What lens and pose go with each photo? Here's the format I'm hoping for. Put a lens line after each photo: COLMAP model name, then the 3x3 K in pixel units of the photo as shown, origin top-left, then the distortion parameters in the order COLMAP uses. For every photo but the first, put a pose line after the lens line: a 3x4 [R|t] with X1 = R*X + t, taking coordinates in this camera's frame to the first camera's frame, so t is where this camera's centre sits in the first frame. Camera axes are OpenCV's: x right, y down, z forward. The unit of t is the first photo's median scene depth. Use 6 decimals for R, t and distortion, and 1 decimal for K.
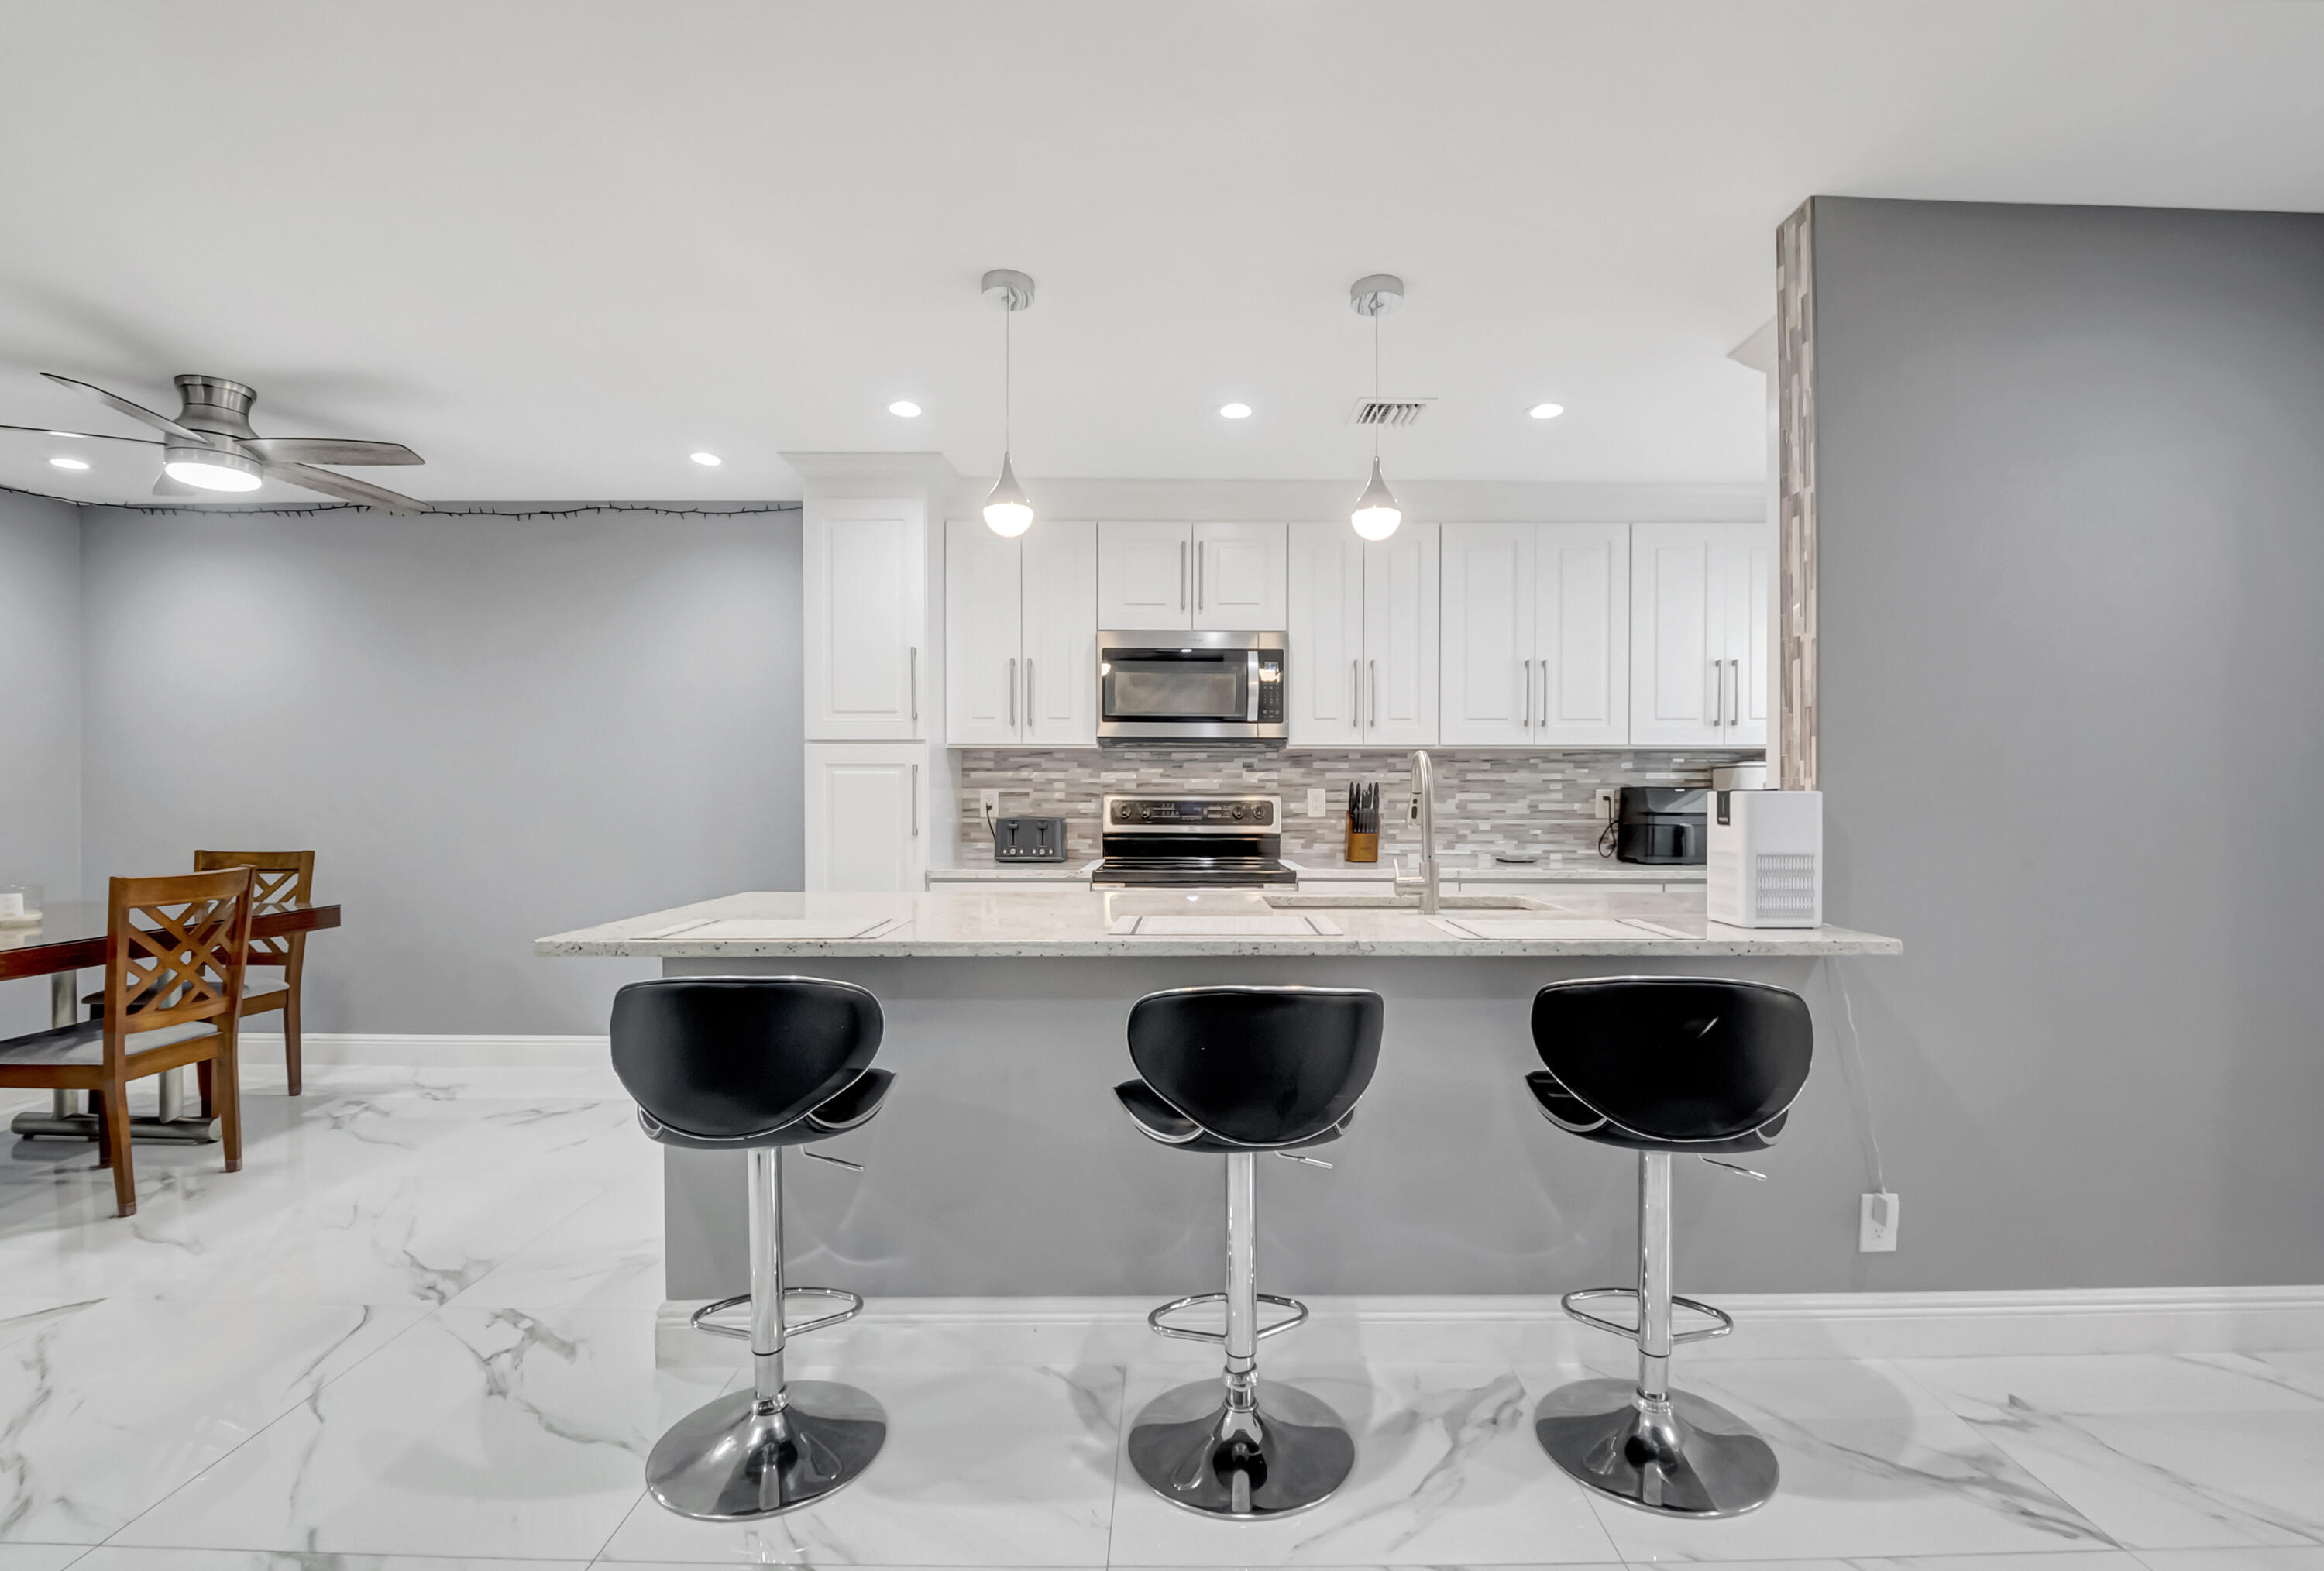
lens RADIAL K [[1062.7, 0, 1176.1], [0, 1062.7, 806.3], [0, 0, 1]] dist [-0.008317, -0.004598]
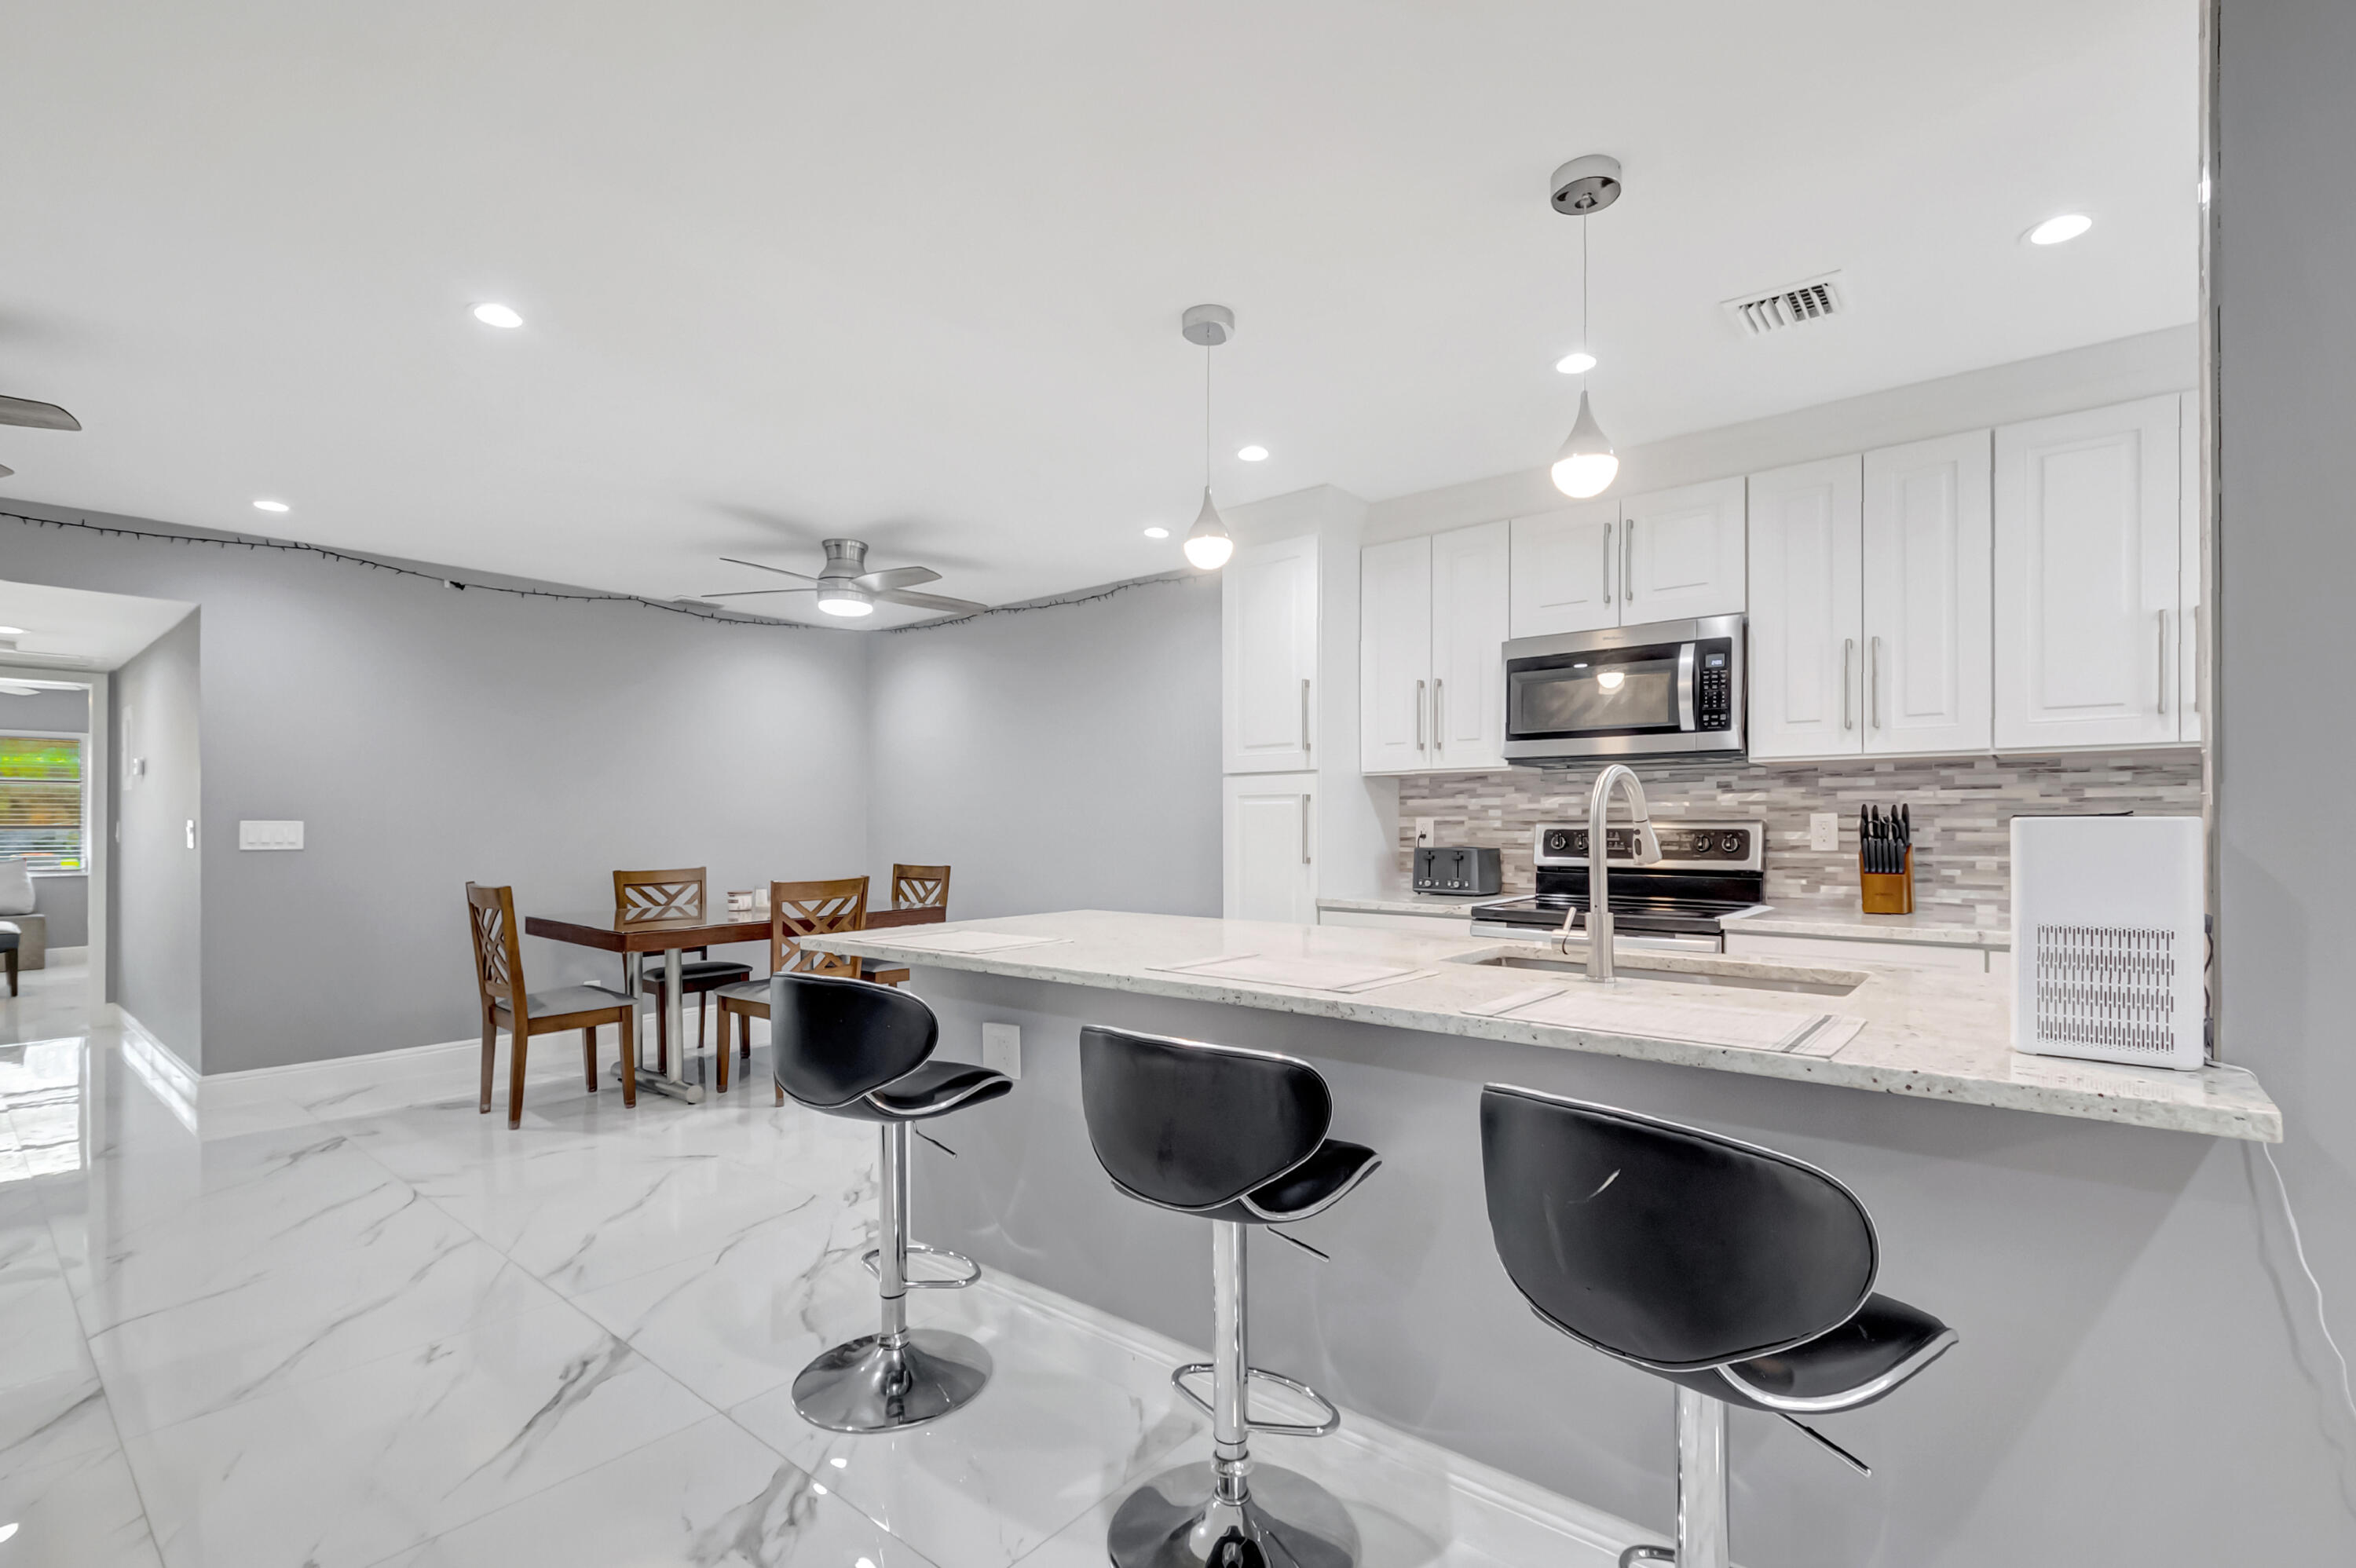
lens RADIAL K [[1062.6, 0, 1188.7], [0, 1062.6, 826.0], [0, 0, 1]] dist [0.004520, -0.010044]
pose [[0.769557, -0.002459, -0.638573, 0.315410], [-0.000984, 0.999987, -0.005036, -0.003715], [0.638577, 0.004504, 0.769545, 0.143343]]
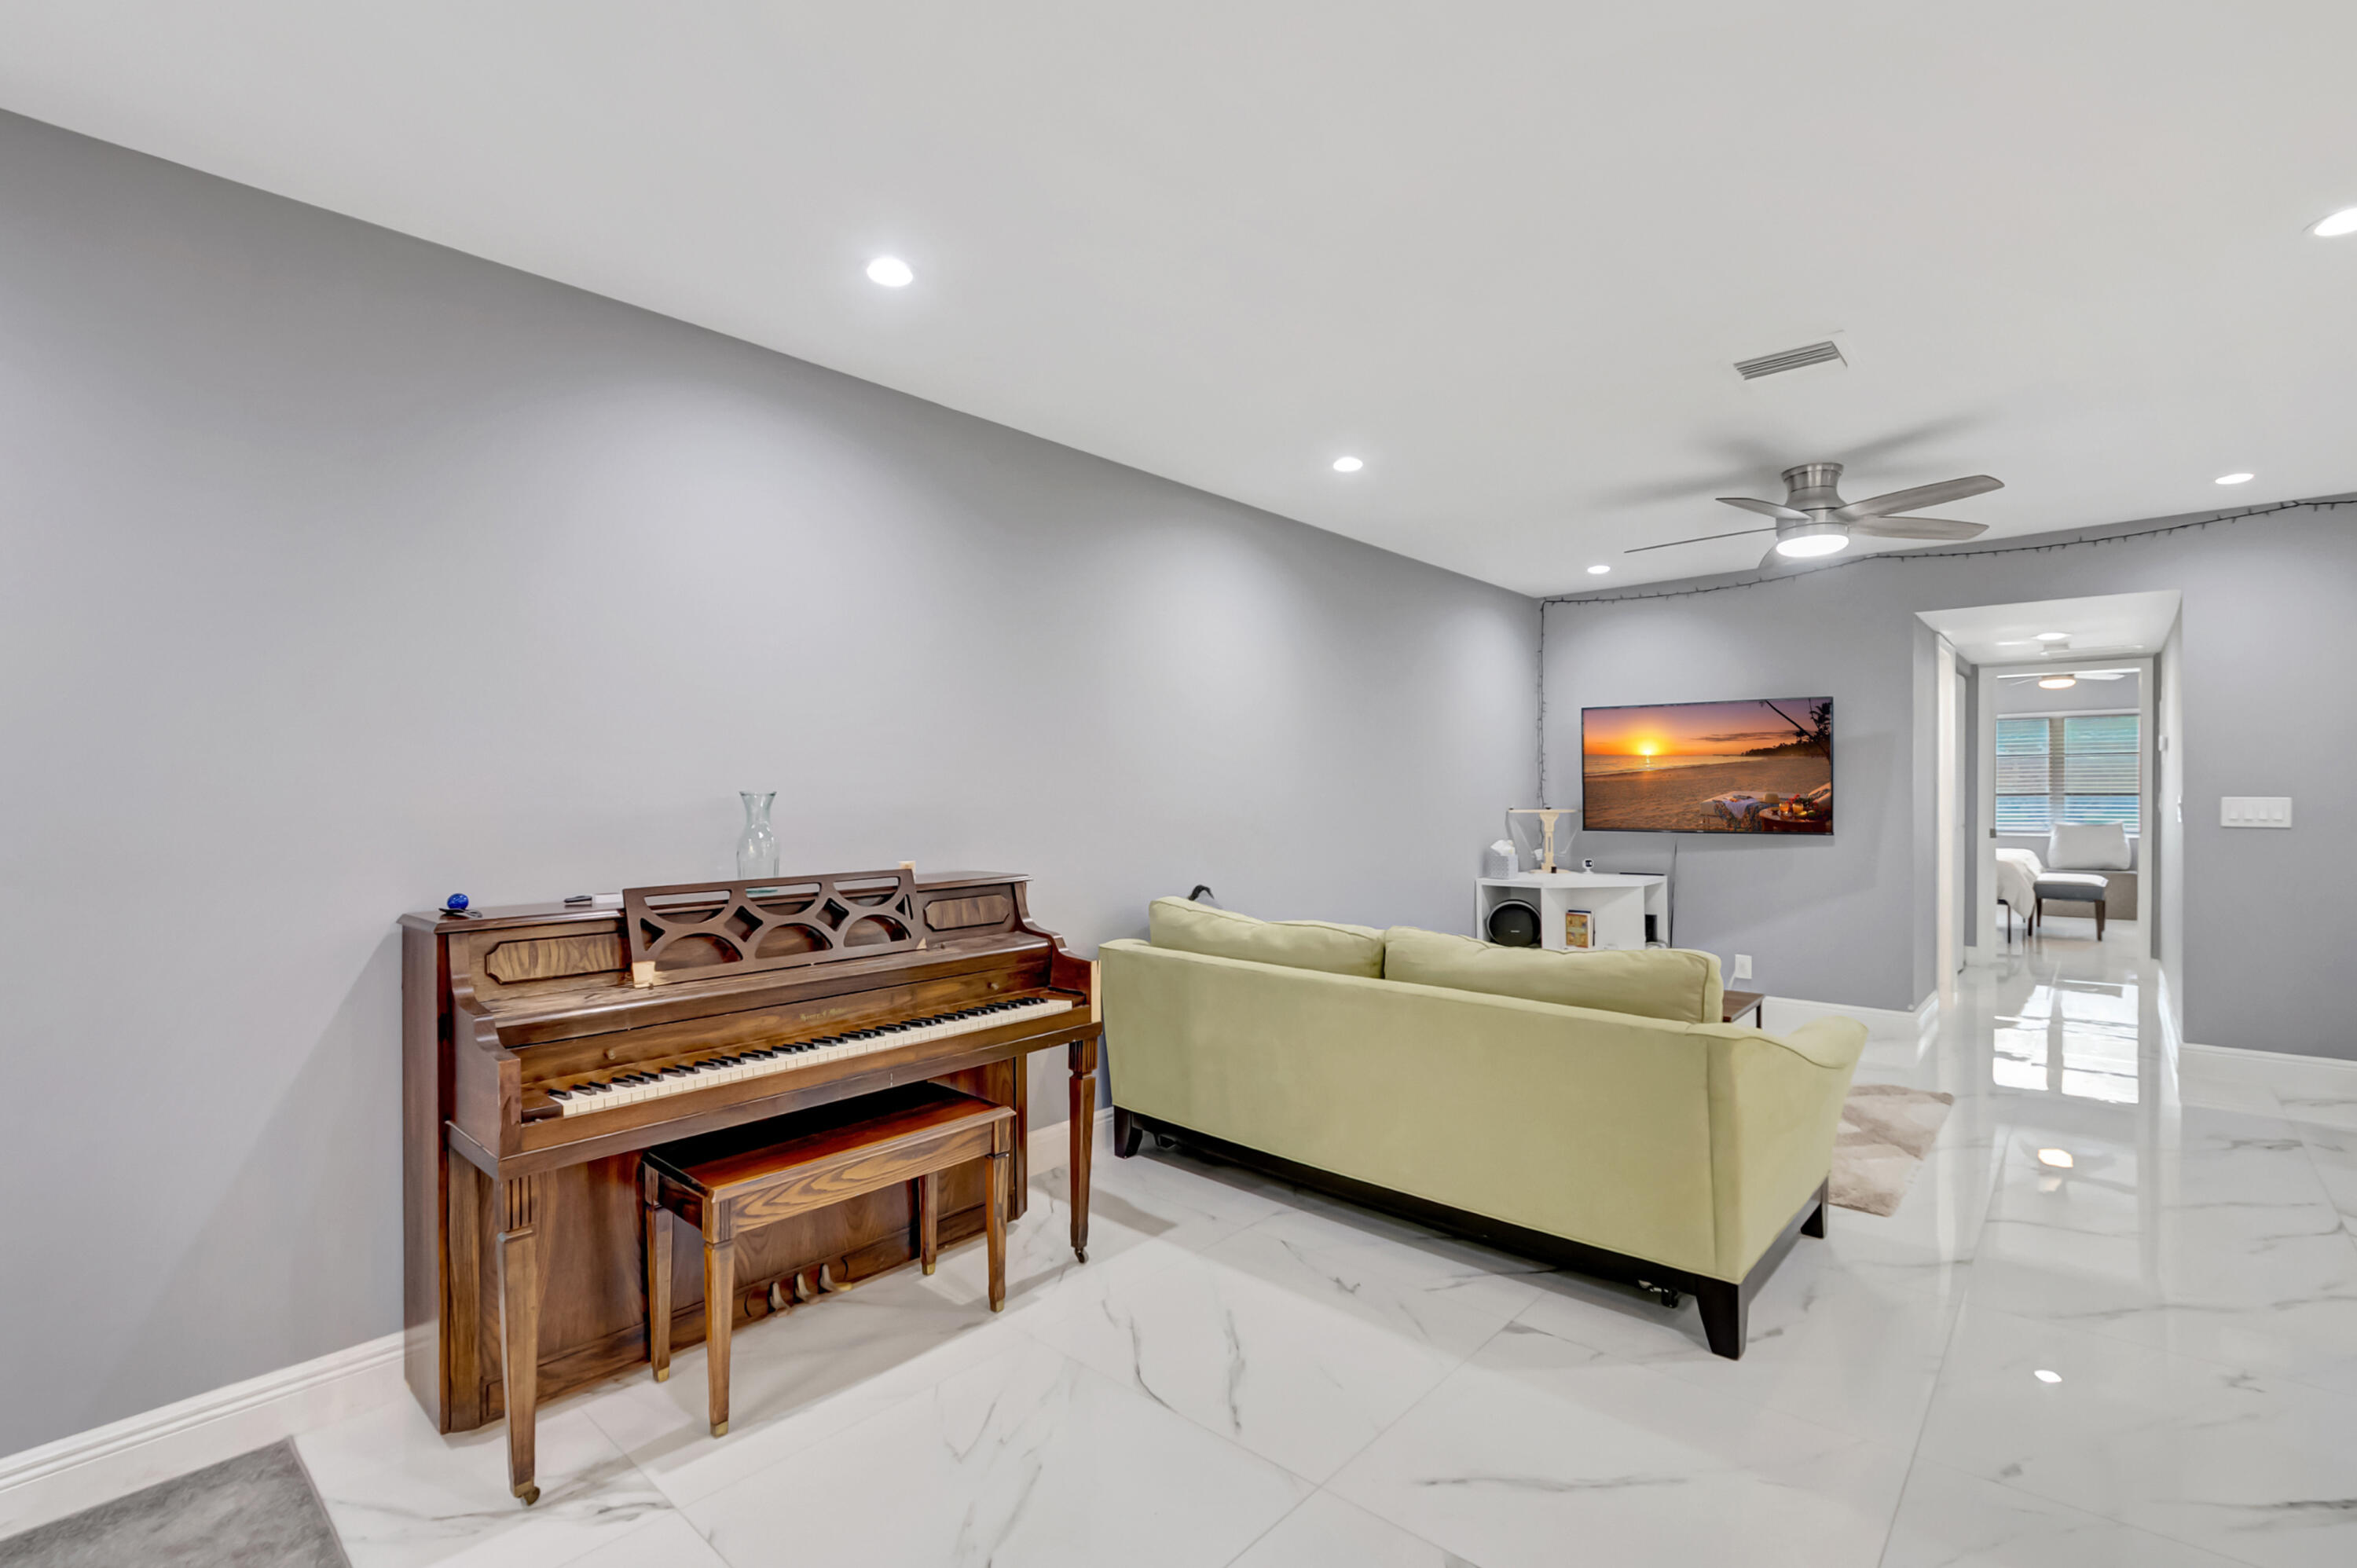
lens RADIAL K [[1063.1, 0, 1187.8], [0, 1063.1, 791.0], [0, 0, 1]] dist [0.004520, -0.010044]
pose [[-0.658561, 0.001507, -0.752526, 0.391626], [-0.002454, 0.999988, 0.004150, -0.022271], [0.752523, 0.004580, -0.658550, 0.280864]]
